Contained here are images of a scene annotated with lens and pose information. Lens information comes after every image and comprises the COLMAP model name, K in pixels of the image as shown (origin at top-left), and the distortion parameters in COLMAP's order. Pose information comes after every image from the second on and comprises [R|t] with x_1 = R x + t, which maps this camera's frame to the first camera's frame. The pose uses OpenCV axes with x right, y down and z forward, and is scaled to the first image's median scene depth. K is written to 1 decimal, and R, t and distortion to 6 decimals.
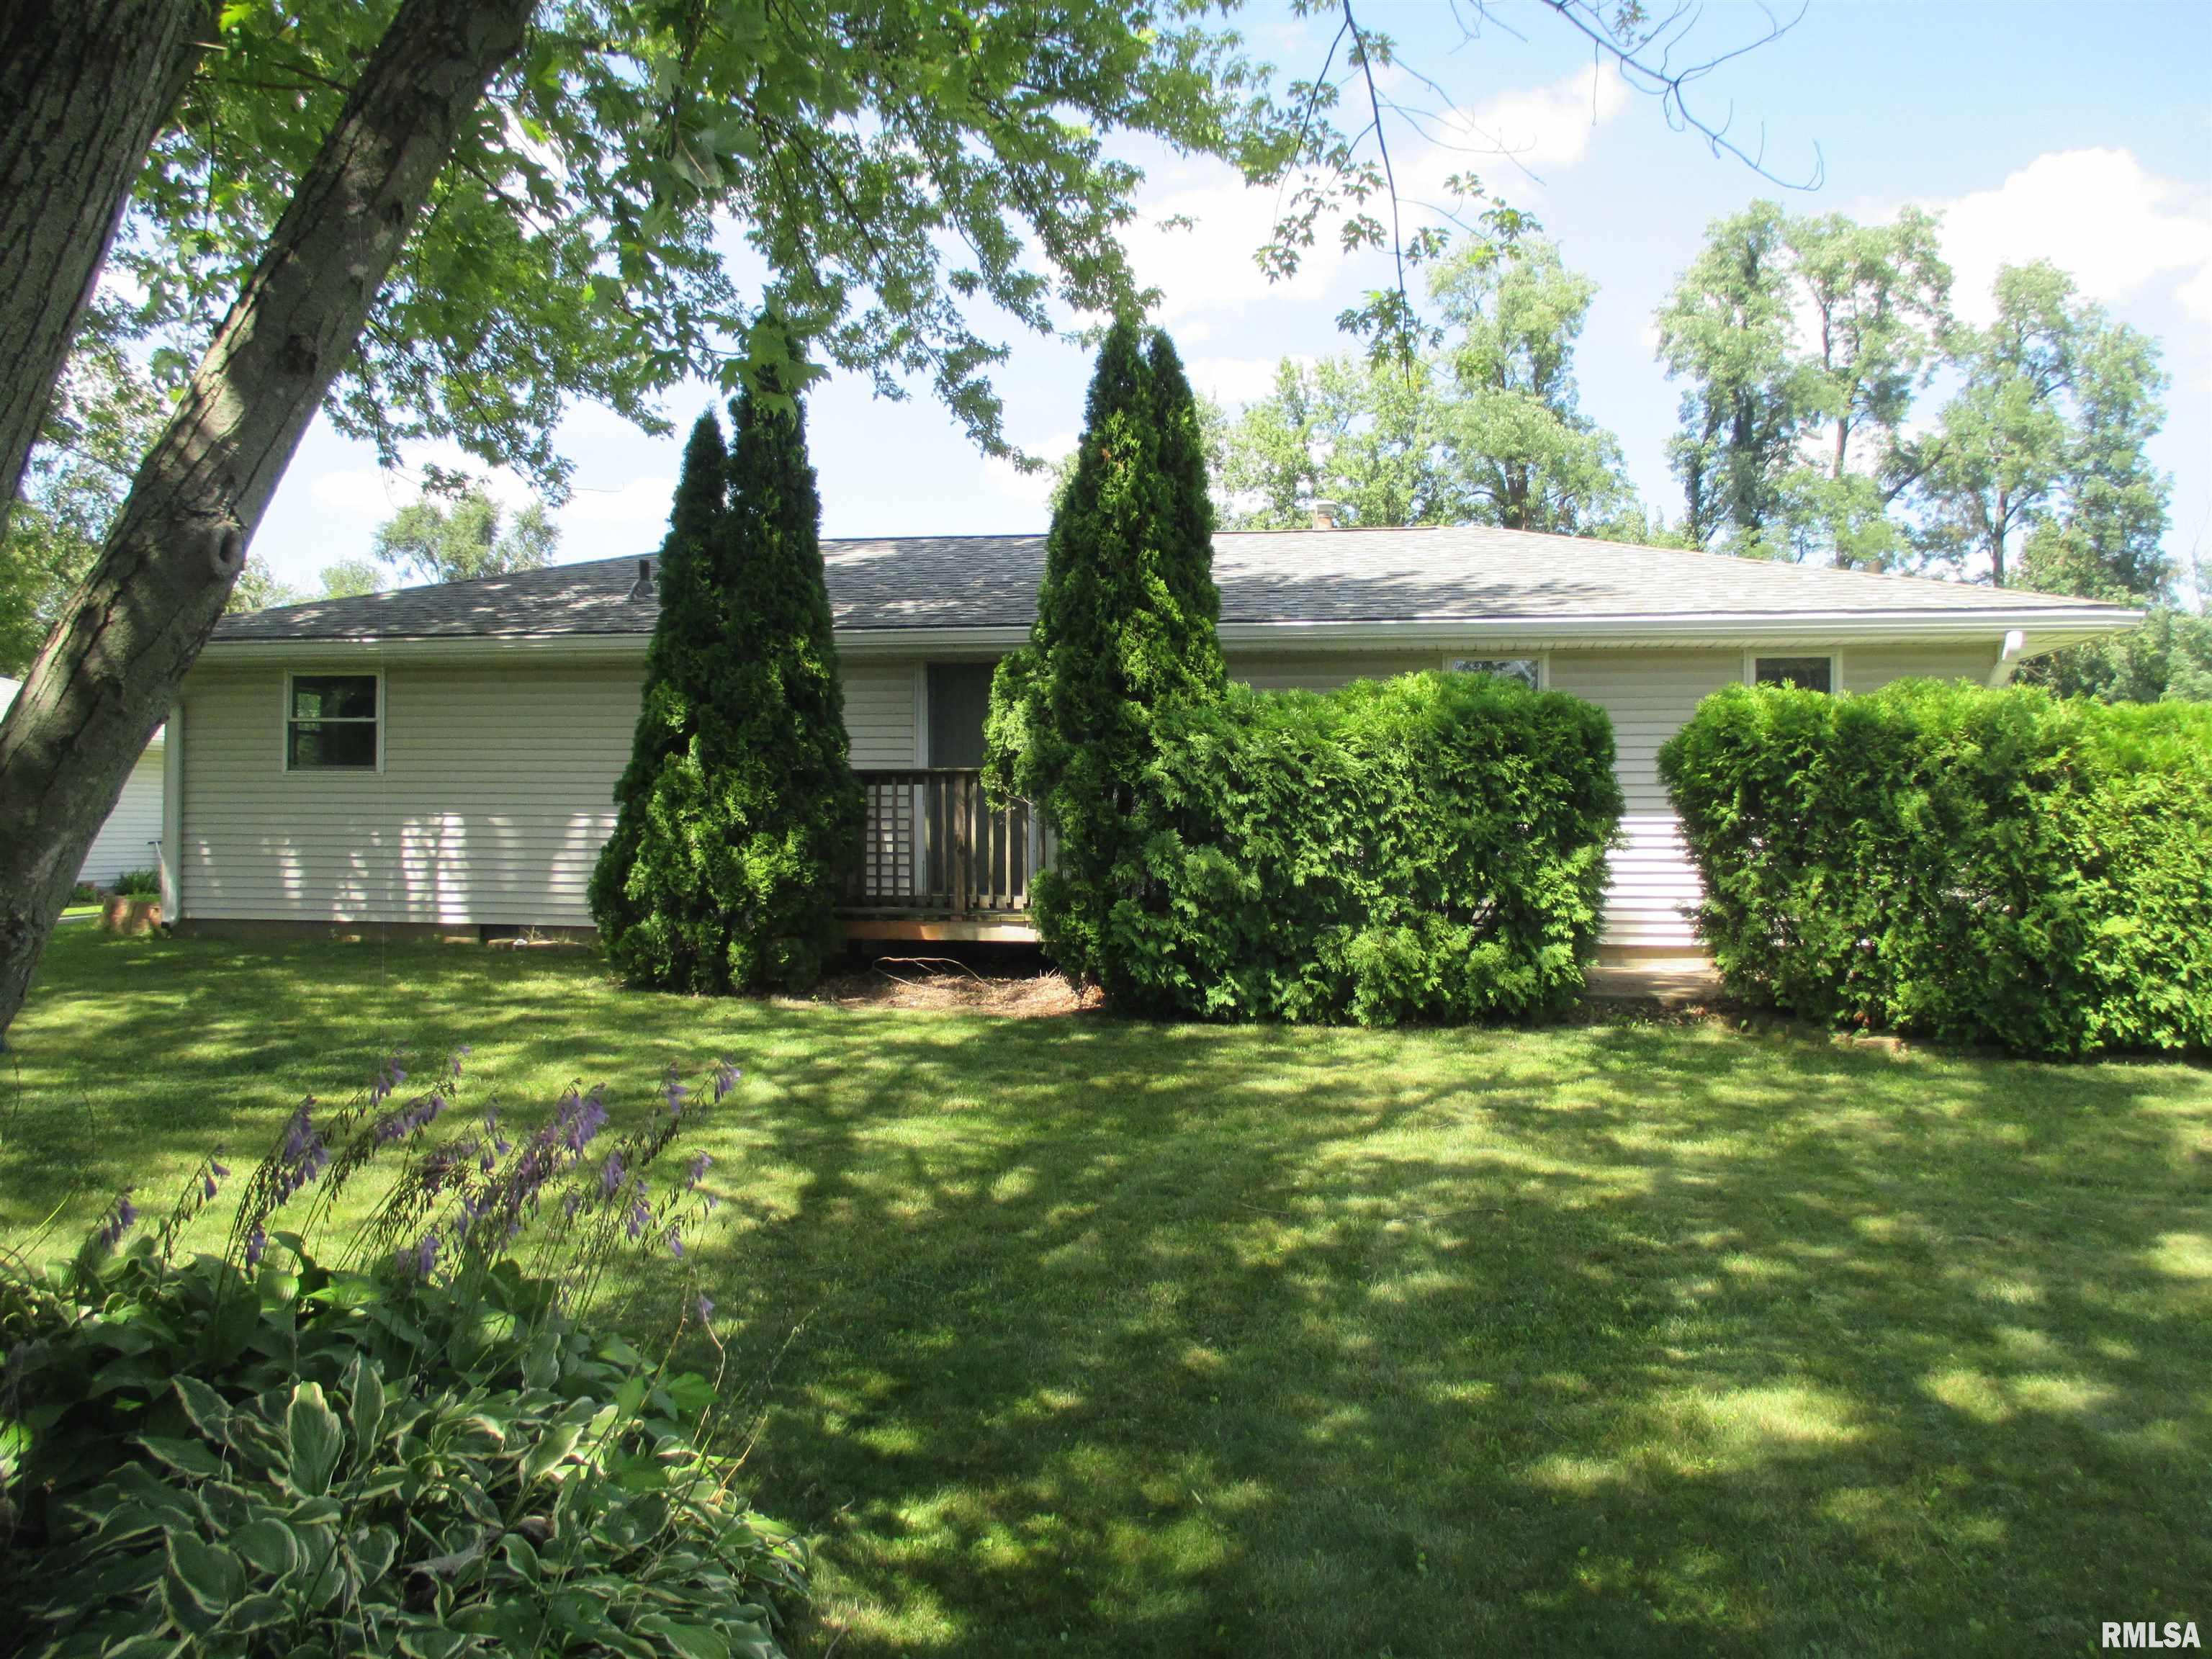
lens RADIAL K [[1774.9, 0, 1106.0], [0, 1774.9, 829.5], [0, 0, 1]] dist [-0.007286, -0.003503]
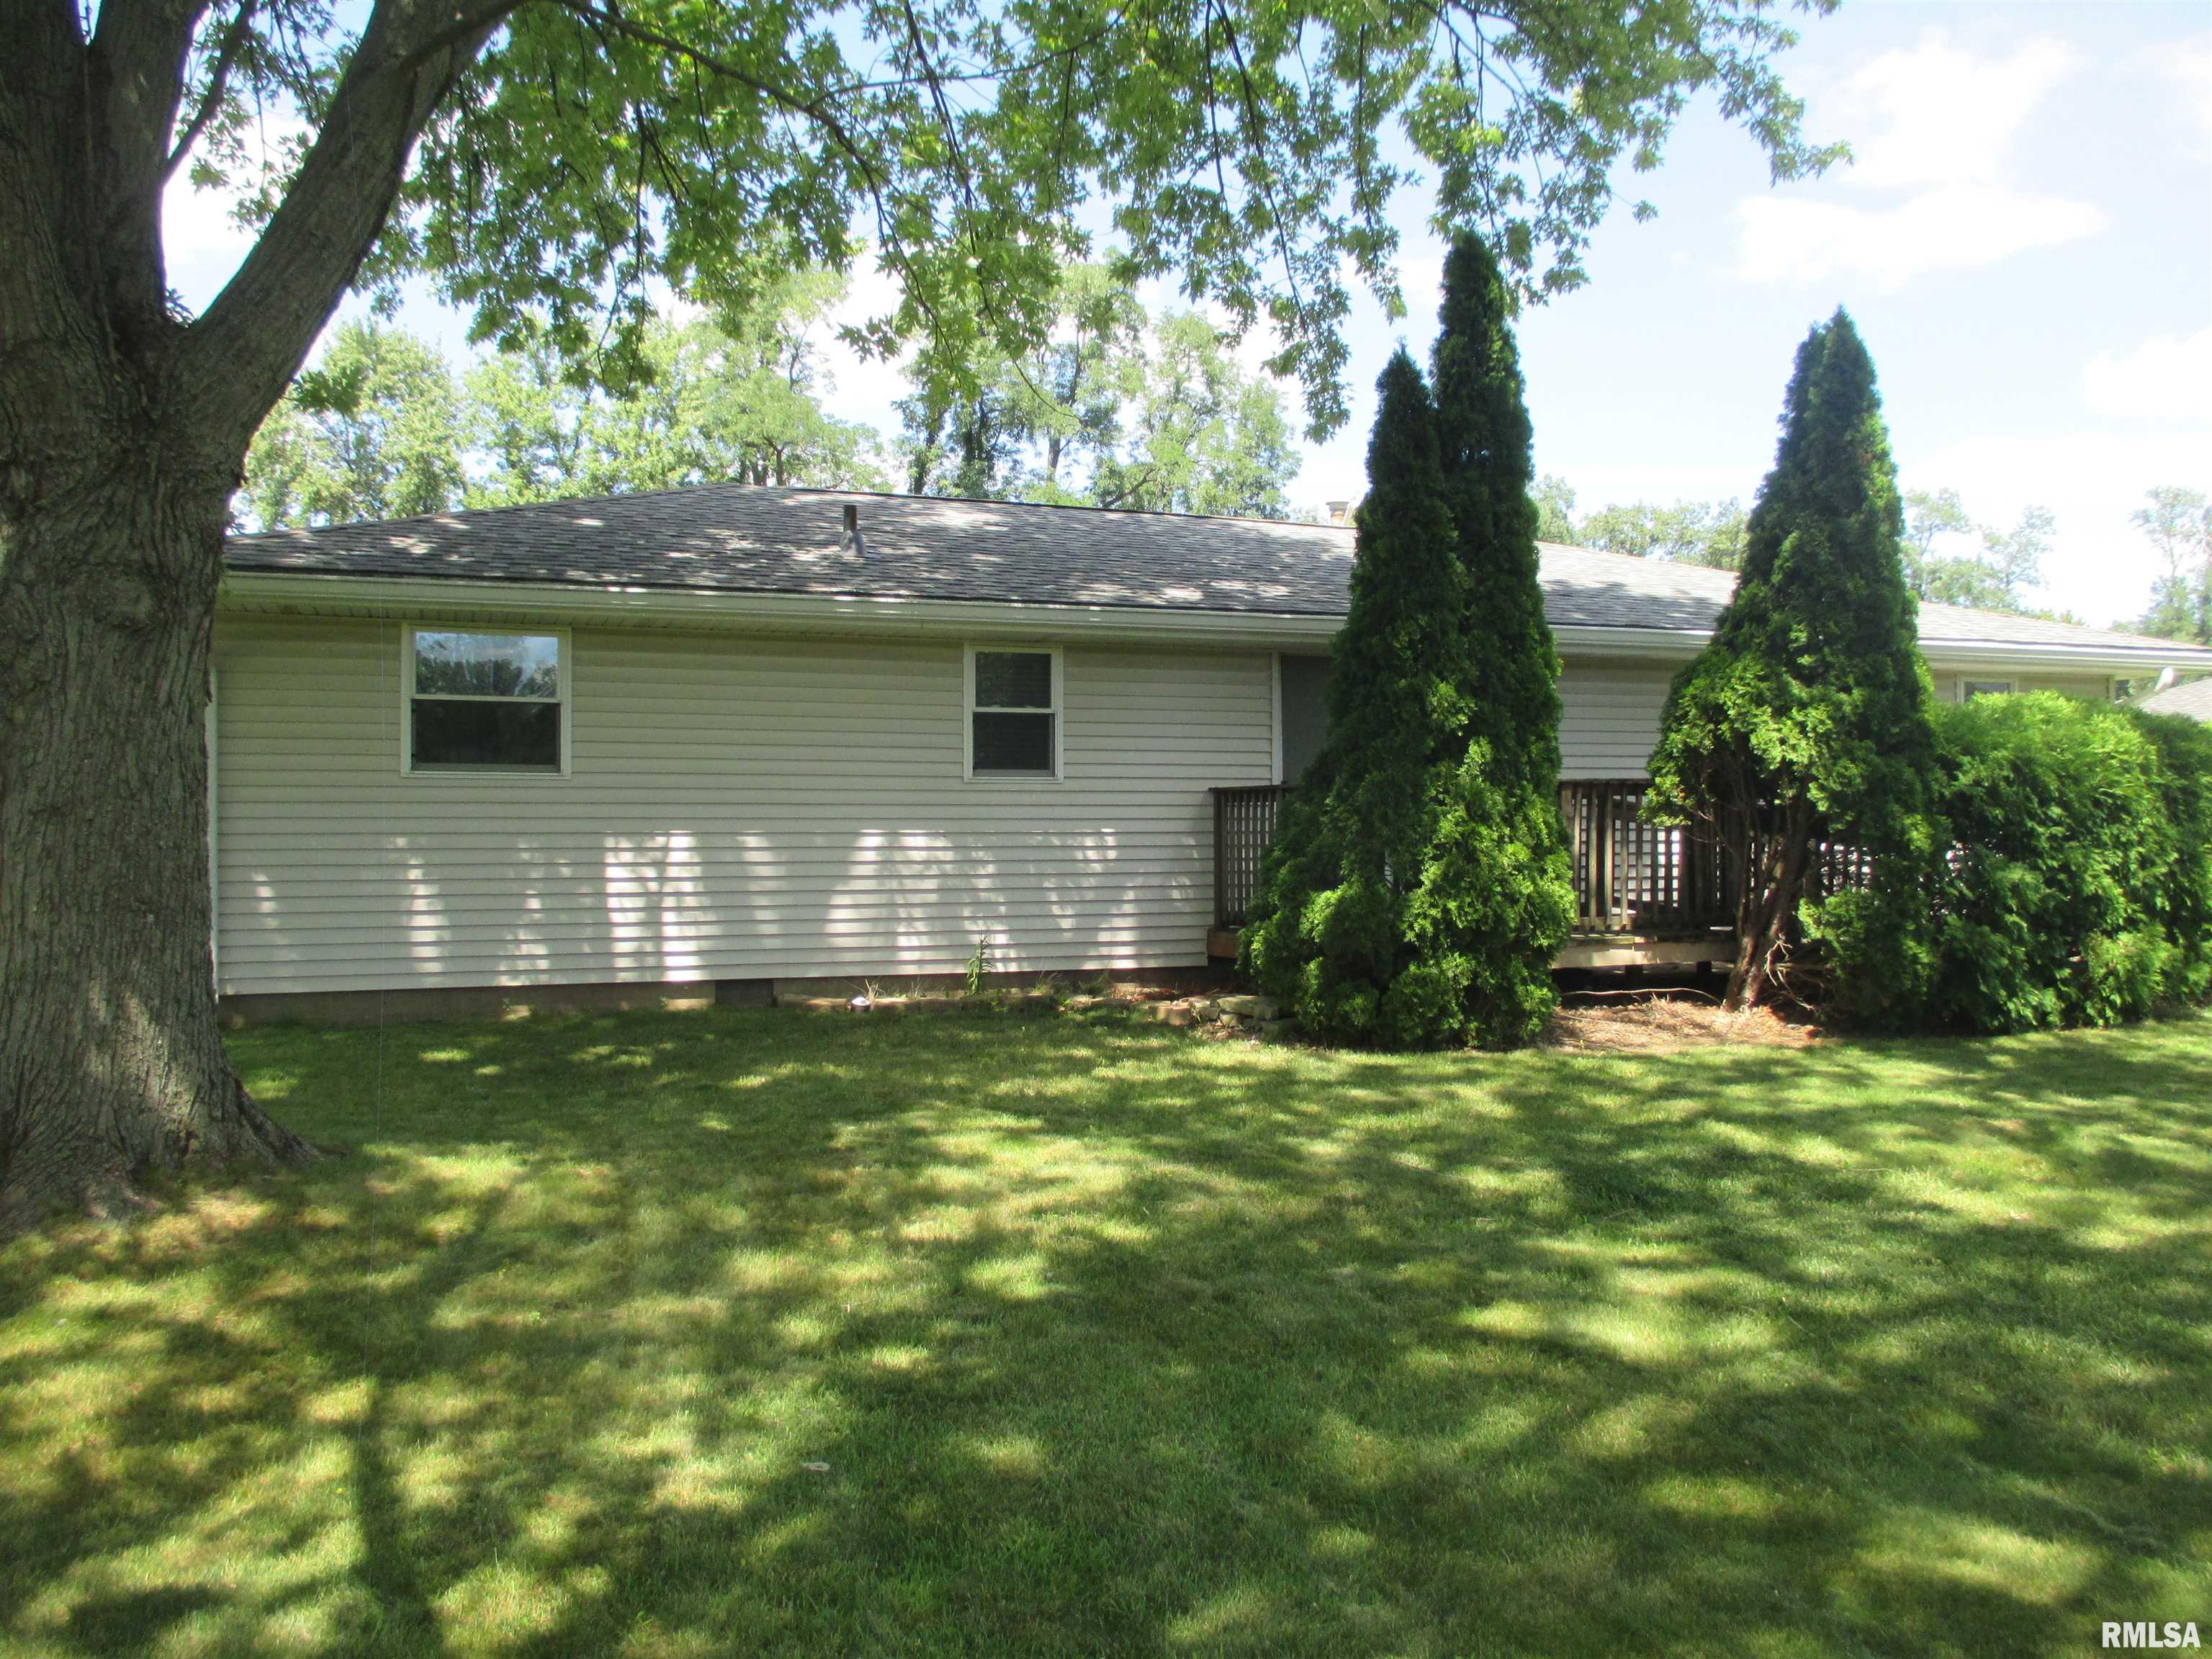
lens RADIAL K [[1774.9, 0, 1106.0], [0, 1774.9, 829.5], [0, 0, 1]] dist [-0.007286, -0.003503]
pose [[0.859252, -0.010137, 0.511453, -0.592293], [0.006527, 0.999940, 0.008854, -0.015183], [-0.511511, -0.004270, 0.859266, 0.277661]]
